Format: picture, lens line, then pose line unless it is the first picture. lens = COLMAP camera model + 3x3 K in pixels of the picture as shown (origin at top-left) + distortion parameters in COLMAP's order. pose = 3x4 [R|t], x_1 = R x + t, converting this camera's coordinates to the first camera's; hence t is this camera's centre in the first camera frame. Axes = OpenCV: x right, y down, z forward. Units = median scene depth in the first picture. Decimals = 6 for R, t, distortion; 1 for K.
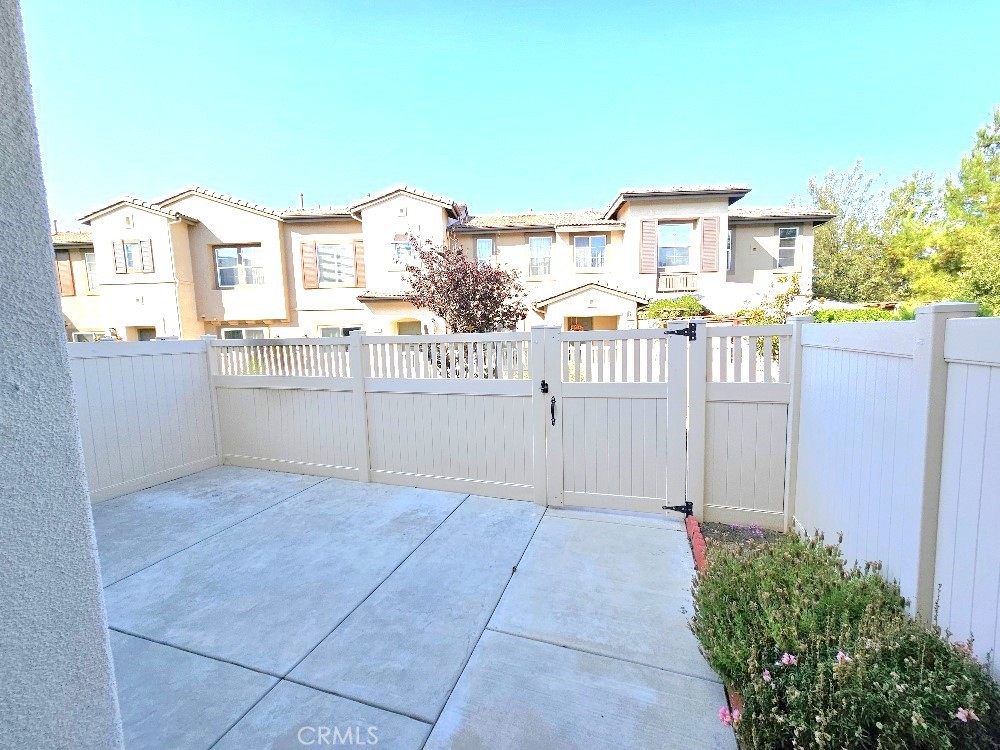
lens RADIAL K [[406.4, 0, 500.0], [0, 406.4, 375.0], [0, 0, 1]] dist [-0.001619, -0.000203]
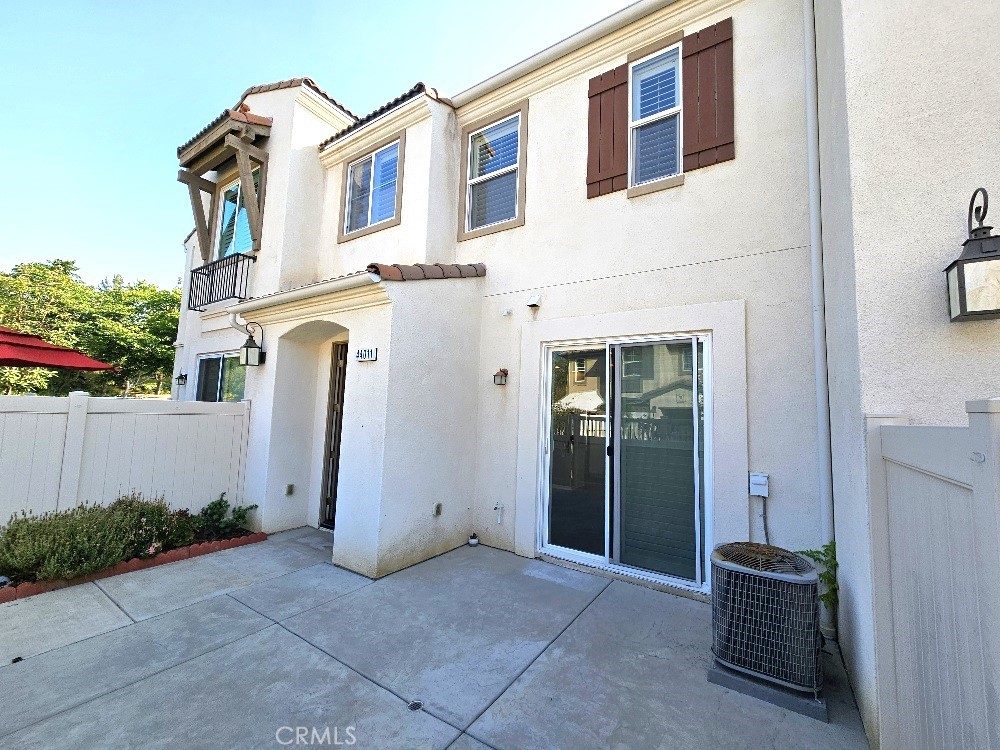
lens RADIAL K [[406.4, 0, 500.0], [0, 406.4, 375.0], [0, 0, 1]] dist [-0.001619, -0.000203]
pose [[-0.967905, 0.023167, 0.250246, -1.537392], [0.022842, 0.999730, -0.004203, -0.153017], [-0.250276, 0.001648, -0.968173, 1.983953]]
